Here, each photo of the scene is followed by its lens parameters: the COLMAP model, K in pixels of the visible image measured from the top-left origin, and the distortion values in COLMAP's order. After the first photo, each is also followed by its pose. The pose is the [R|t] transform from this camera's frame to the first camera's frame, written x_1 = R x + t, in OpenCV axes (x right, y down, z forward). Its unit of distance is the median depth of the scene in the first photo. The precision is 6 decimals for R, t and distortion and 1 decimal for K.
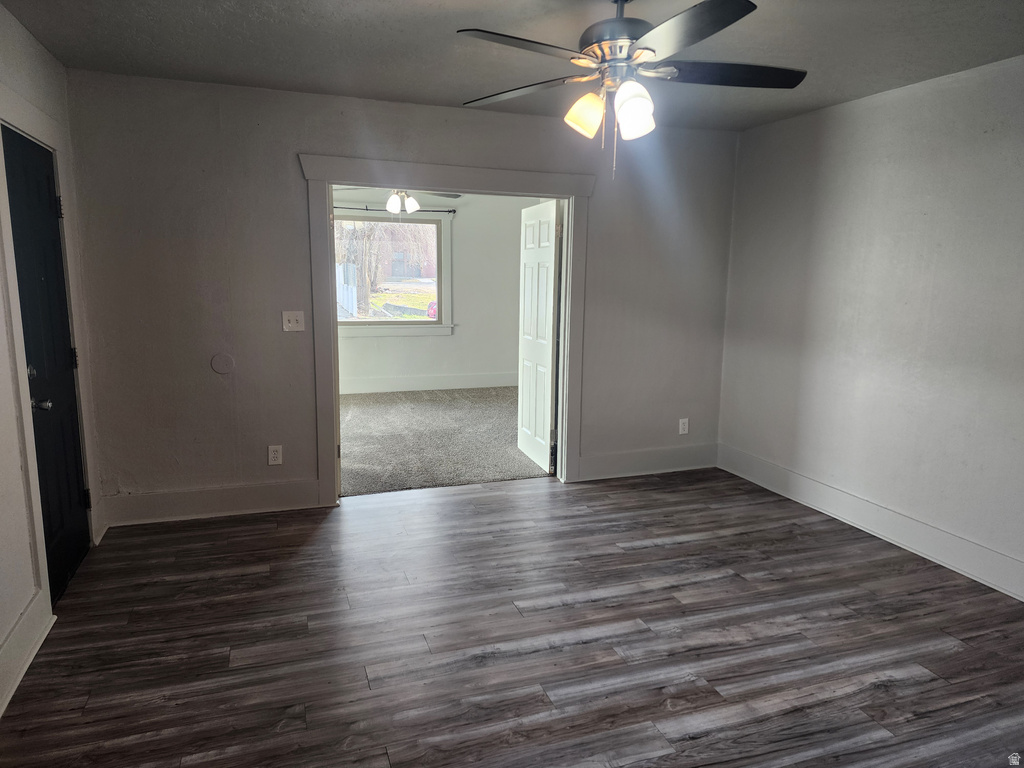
lens RADIAL K [[692.6, 0, 520.0], [0, 692.6, 386.2], [0, 0, 1]] dist [0.082916, -0.088139]
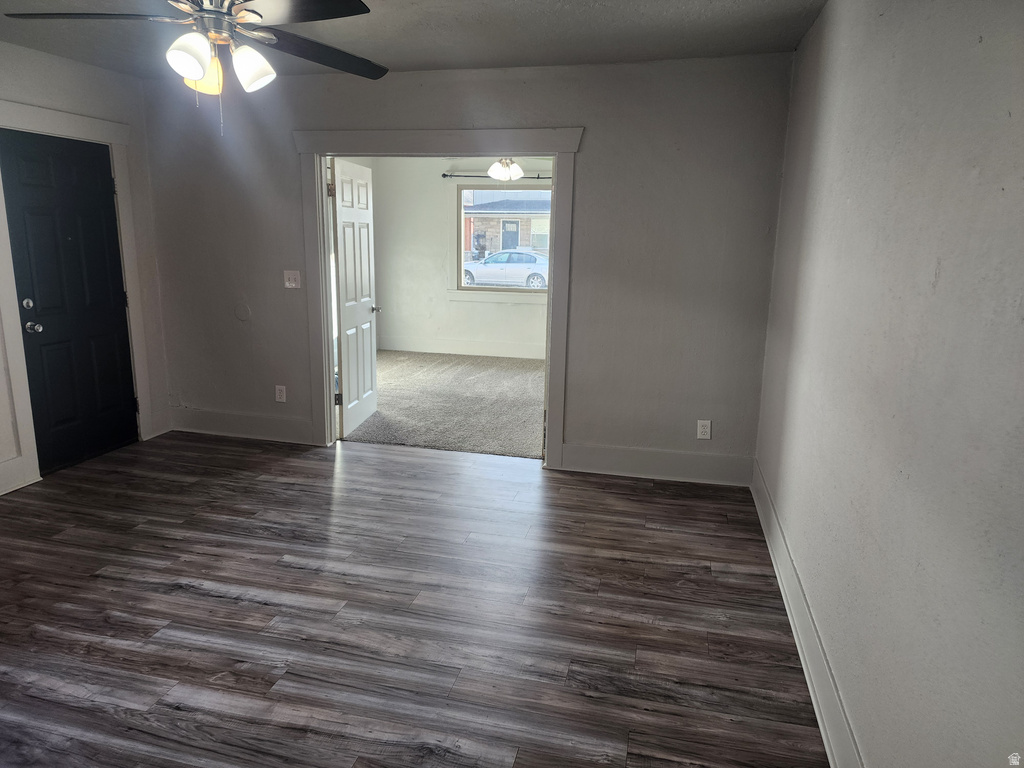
lens RADIAL K [[692.6, 0, 520.0], [0, 692.6, 386.2], [0, 0, 1]] dist [0.082916, -0.088139]
pose [[0.832587, 0.123708, -0.539903, 0.793471], [-0.101397, 0.992309, 0.071002, -0.049399], [0.544534, -0.004371, 0.838727, 0.302787]]
